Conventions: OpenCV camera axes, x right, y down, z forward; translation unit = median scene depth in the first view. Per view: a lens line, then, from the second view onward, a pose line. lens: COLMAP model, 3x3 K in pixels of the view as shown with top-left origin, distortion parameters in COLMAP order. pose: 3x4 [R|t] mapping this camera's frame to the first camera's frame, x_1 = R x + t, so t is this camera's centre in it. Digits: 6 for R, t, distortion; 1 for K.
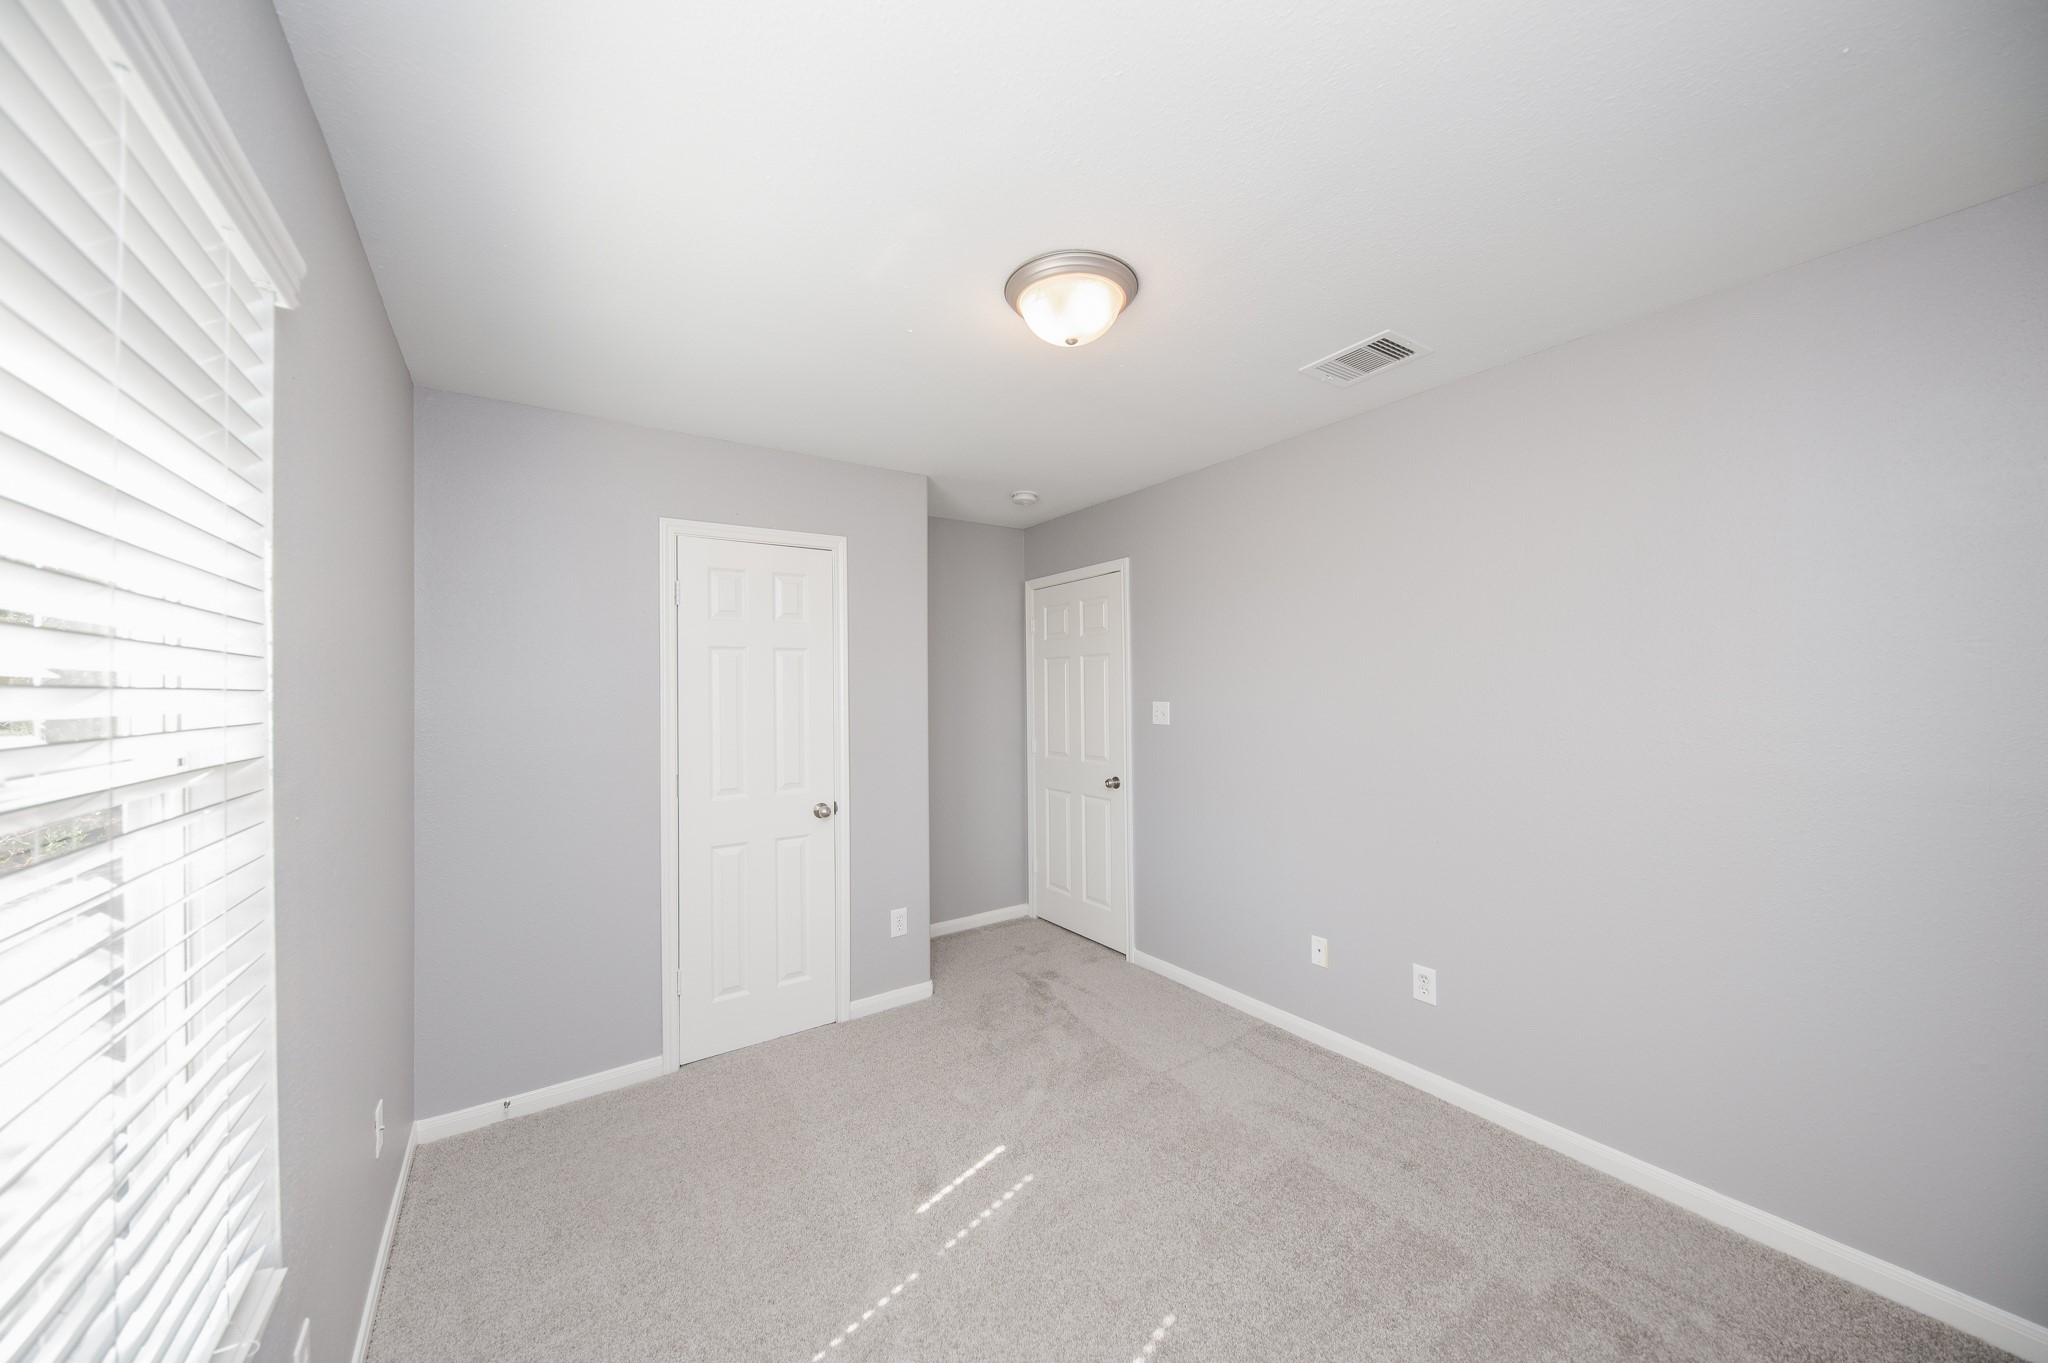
lens RADIAL K [[718.9, 0, 1025.2], [0, 718.9, 687.8], [0, 0, 1]] dist [-0.001220, -0.000126]
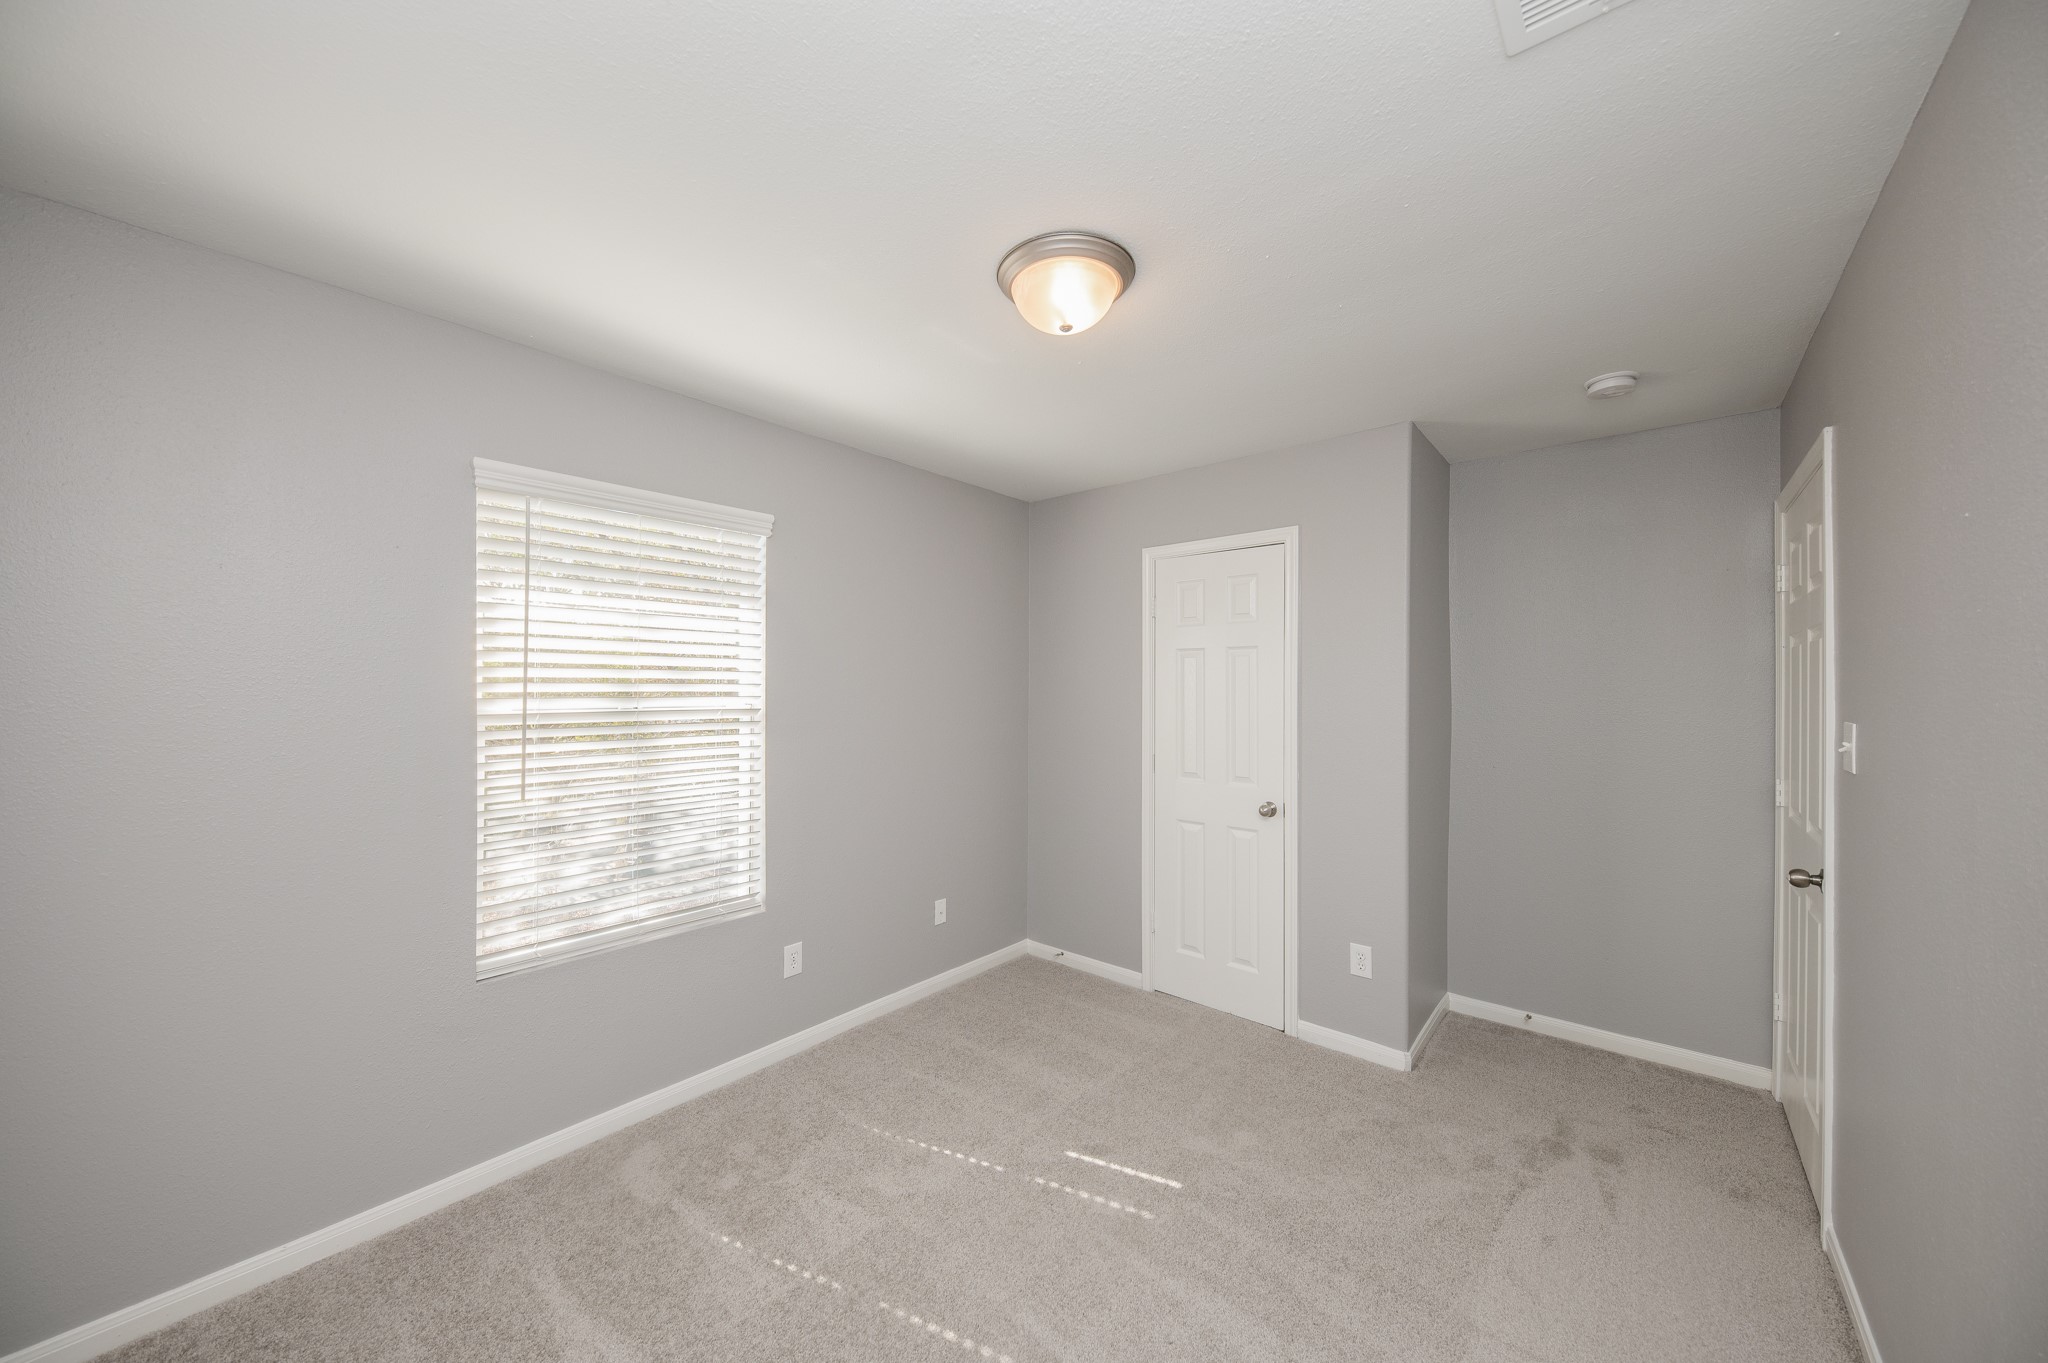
lens RADIAL K [[718.9, 0, 1005.1], [0, 718.9, 683.6], [0, 0, 1]] dist [-0.001220, -0.000126]
pose [[0.241407, 0.009063, -0.970382, 0.577055], [-0.004508, 0.999956, 0.008218, -0.008388], [0.970413, 0.002390, 0.241437, 0.401097]]
